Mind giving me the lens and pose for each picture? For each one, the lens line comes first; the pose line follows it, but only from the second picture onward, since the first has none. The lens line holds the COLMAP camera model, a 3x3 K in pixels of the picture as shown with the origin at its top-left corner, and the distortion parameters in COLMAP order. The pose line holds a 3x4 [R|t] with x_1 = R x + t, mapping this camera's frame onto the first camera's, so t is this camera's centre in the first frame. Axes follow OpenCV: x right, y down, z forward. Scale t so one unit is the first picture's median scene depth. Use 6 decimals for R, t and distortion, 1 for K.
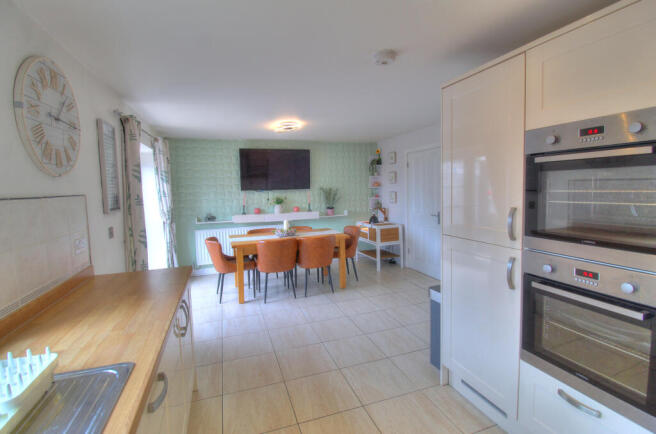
lens RADIAL K [[308.9, 0, 330.7], [0, 308.9, 213.6], [0, 0, 1]] dist [-0.016784, -0.000976]
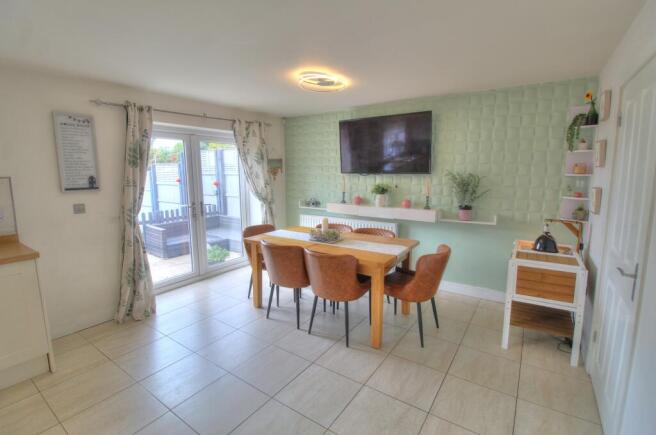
lens RADIAL K [[308.9, 0, 327.4], [0, 308.9, 215.1], [0, 0, 1]] dist [-0.016784, -0.000976]
pose [[0.582964, 0.137643, -0.800754, 0.337667], [-0.078763, 0.990478, 0.112914, -0.052918], [0.808671, -0.002756, 0.588254, 0.469768]]
